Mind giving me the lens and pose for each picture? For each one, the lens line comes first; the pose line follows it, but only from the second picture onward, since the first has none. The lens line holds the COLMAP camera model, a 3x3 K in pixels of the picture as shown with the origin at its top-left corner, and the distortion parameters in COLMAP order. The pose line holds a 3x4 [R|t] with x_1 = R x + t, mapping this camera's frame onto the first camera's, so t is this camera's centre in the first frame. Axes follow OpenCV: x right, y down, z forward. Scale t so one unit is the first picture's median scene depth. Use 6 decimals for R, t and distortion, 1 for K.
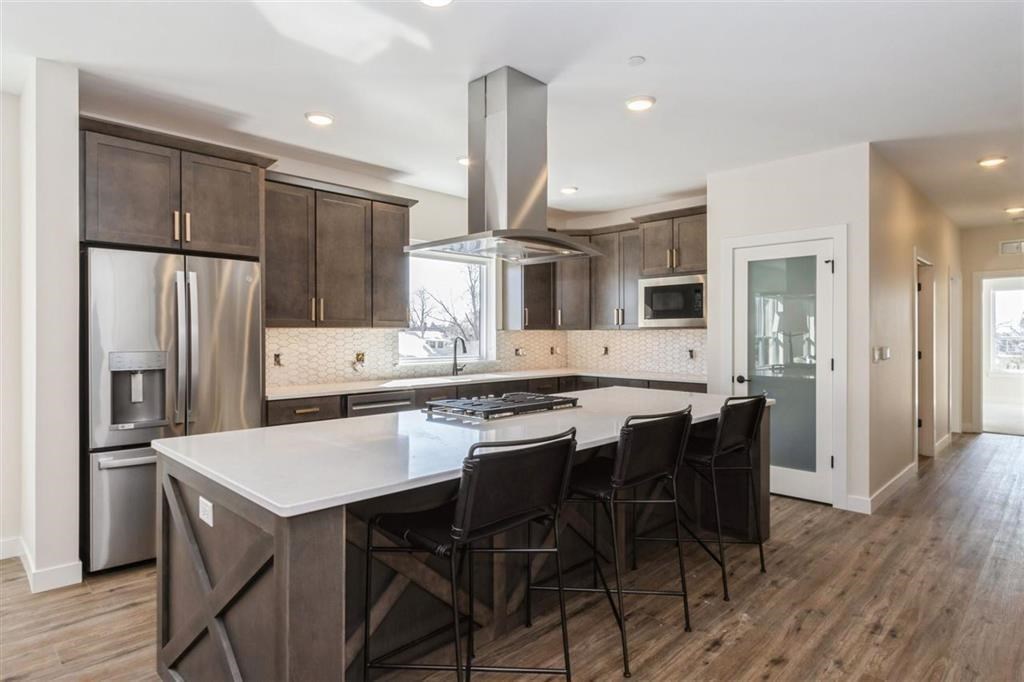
lens RADIAL K [[571.8, 0, 512.2], [0, 571.8, 333.3], [0, 0, 1]] dist [0.003851, 0.000879]
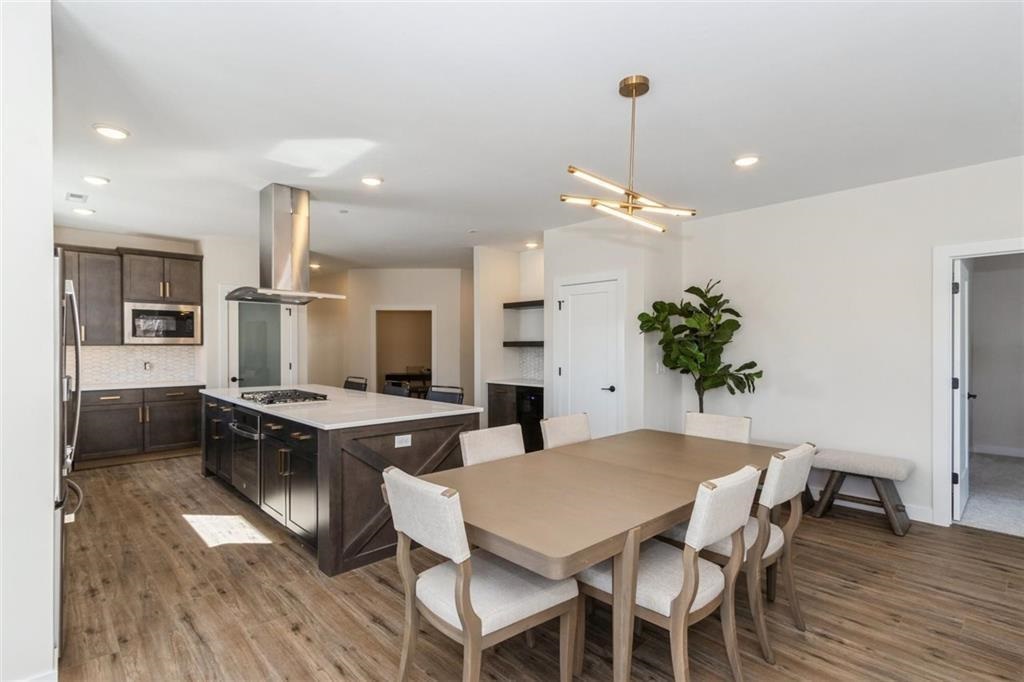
lens RADIAL K [[493.8, 0, 512.4], [0, 493.8, 348.3], [0, 0, 1]] dist [-0.000026, -0.000513]
pose [[0.032196, -0.005628, 0.999466, -0.852587], [-0.002085, 0.999982, 0.005698, -0.010229], [-0.999479, -0.002267, 0.032184, 0.215535]]
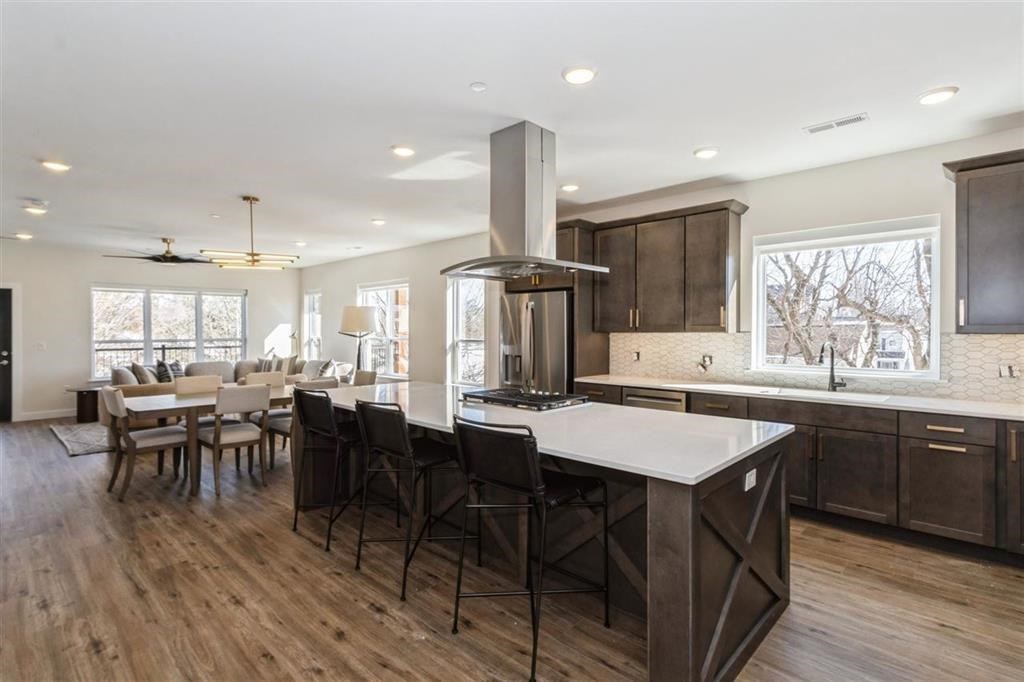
lens RADIAL K [[502.7, 0, 509.6], [0, 502.7, 329.6], [0, 0, 1]] dist [-0.001969, -0.000504]
pose [[0.011123, -0.001207, -0.999937, 0.675377], [0.000258, 0.999999, -0.001204, -0.012793], [0.999938, -0.000245, 0.011123, 0.613740]]
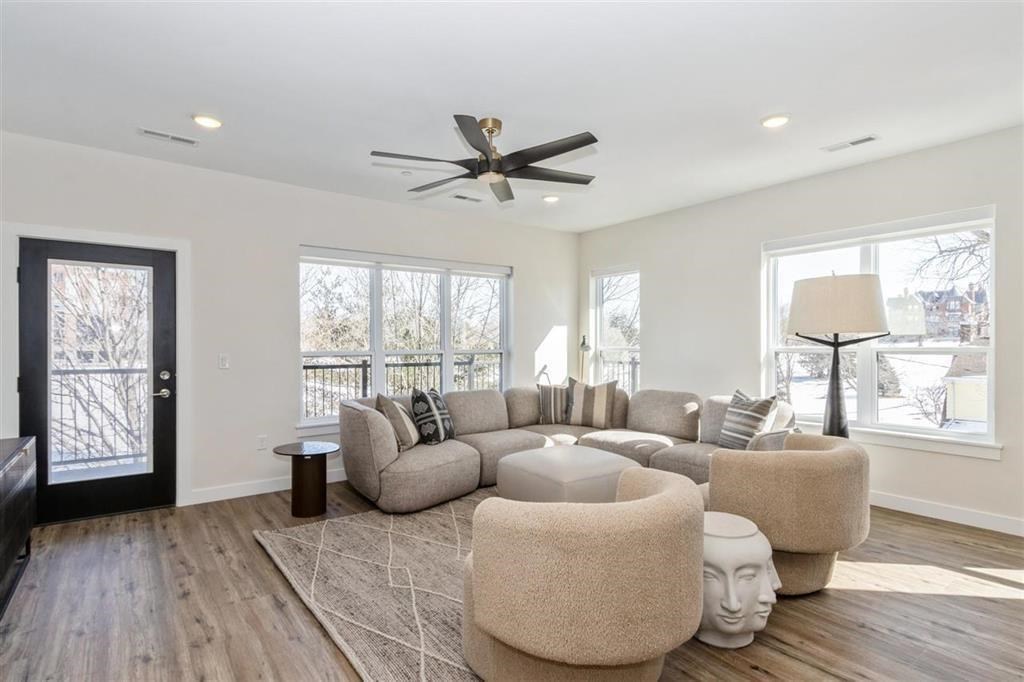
lens RADIAL K [[494.7, 0, 513.5], [0, 494.7, 347.9], [0, 0, 1]] dist [-0.022132, -0.000280]
pose [[-0.155485, 0.004540, -0.987828, -0.191435], [0.001203, 0.999990, 0.004407, 0.011124], [0.987837, -0.000503, -0.155489, -0.241984]]
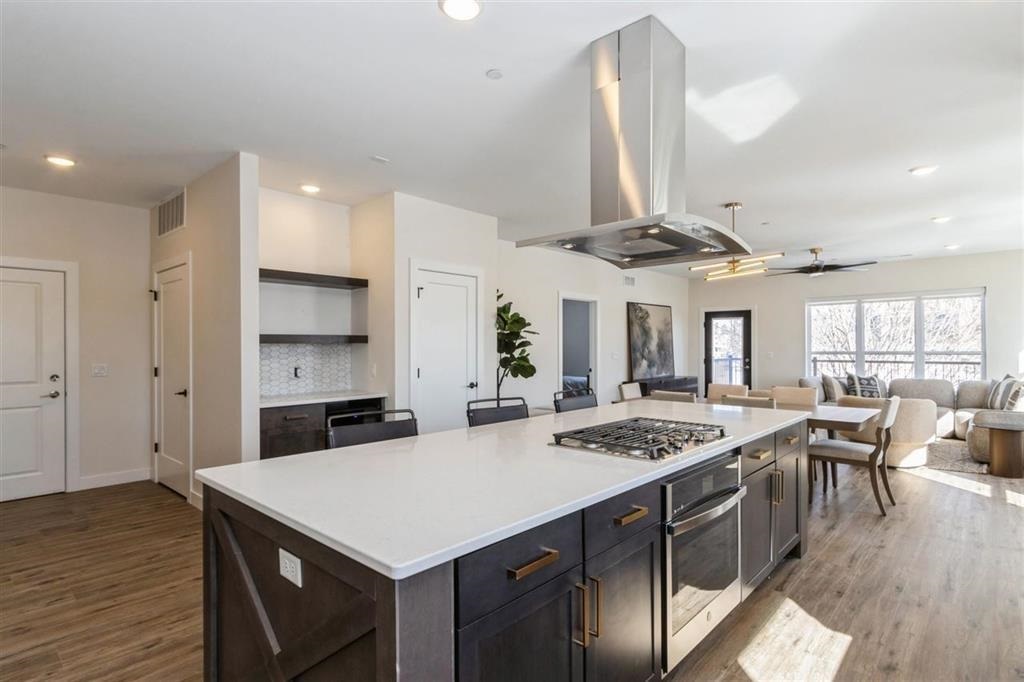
lens RADIAL K [[521.1, 0, 509.2], [0, 521.1, 340.8], [0, 0, 1]] dist [-0.000958, -0.001398]
pose [[-0.999637, 0.001824, -0.026893, 0.123848], [0.002051, 0.999963, -0.008404, -0.003459], [0.026876, -0.008457, -0.999603, 1.114171]]
